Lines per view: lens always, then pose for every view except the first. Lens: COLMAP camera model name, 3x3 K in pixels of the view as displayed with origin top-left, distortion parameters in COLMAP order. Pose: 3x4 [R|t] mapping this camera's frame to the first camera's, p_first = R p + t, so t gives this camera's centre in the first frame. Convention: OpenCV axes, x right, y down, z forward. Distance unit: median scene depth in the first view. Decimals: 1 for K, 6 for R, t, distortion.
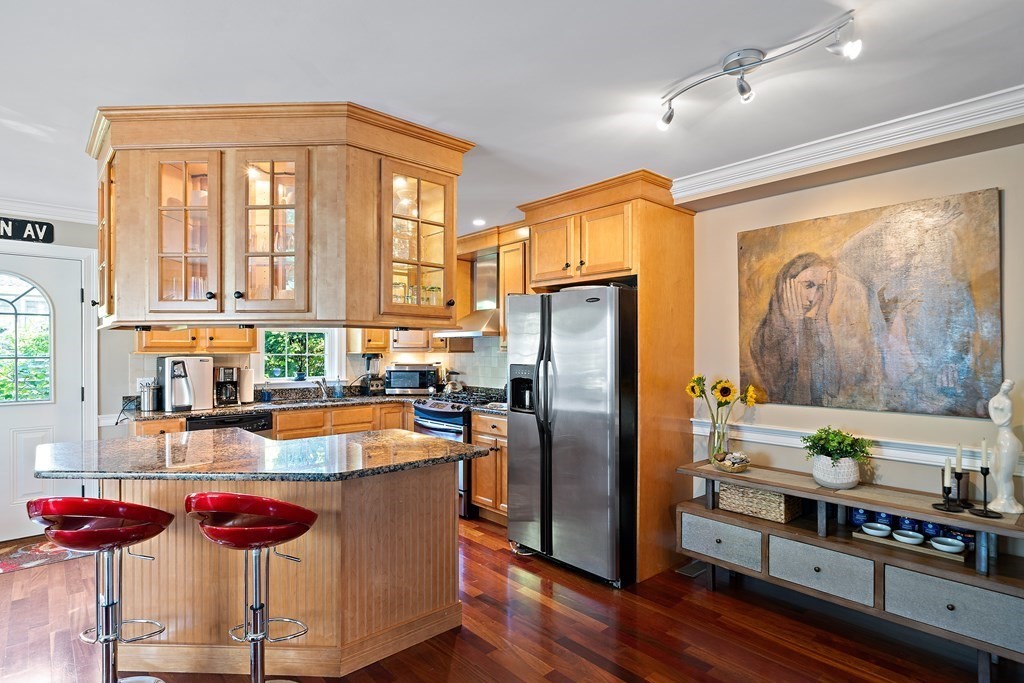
lens RADIAL K [[528.4, 0, 503.6], [0, 528.4, 352.9], [0, 0, 1]] dist [0.001499, 0.000037]
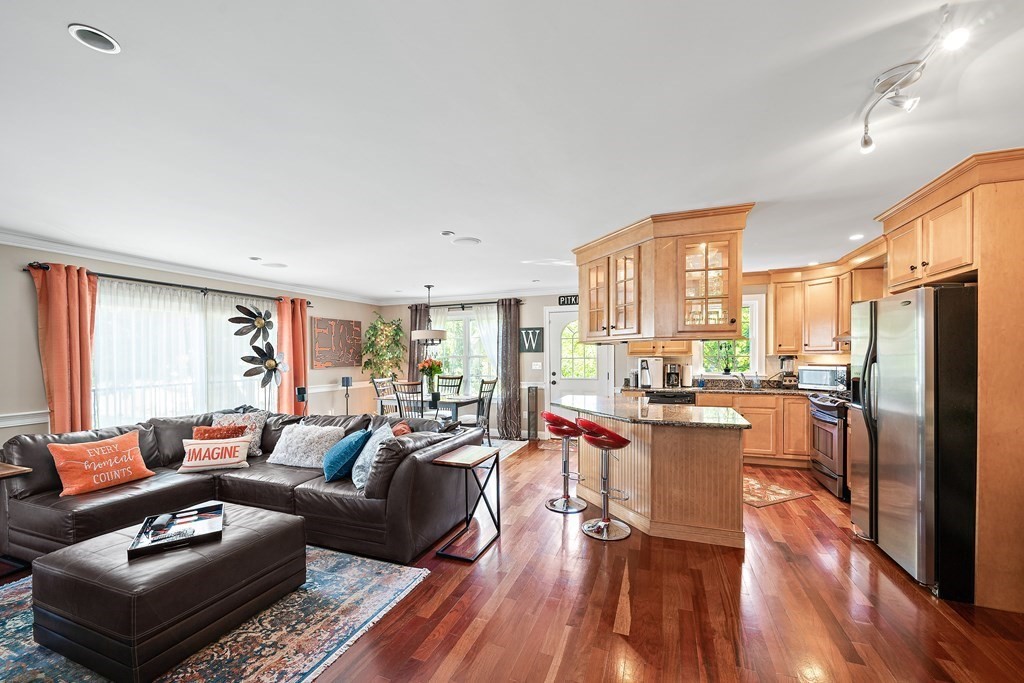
lens RADIAL K [[385.2, 0, 520.2], [0, 385.2, 359.5], [0, 0, 1]] dist [-0.002687, 0.000237]
pose [[0.482921, 0.007452, -0.875632, 0.391282], [0.003049, 0.999943, 0.010192, -0.001238], [0.875659, -0.007592, 0.482870, -0.010583]]
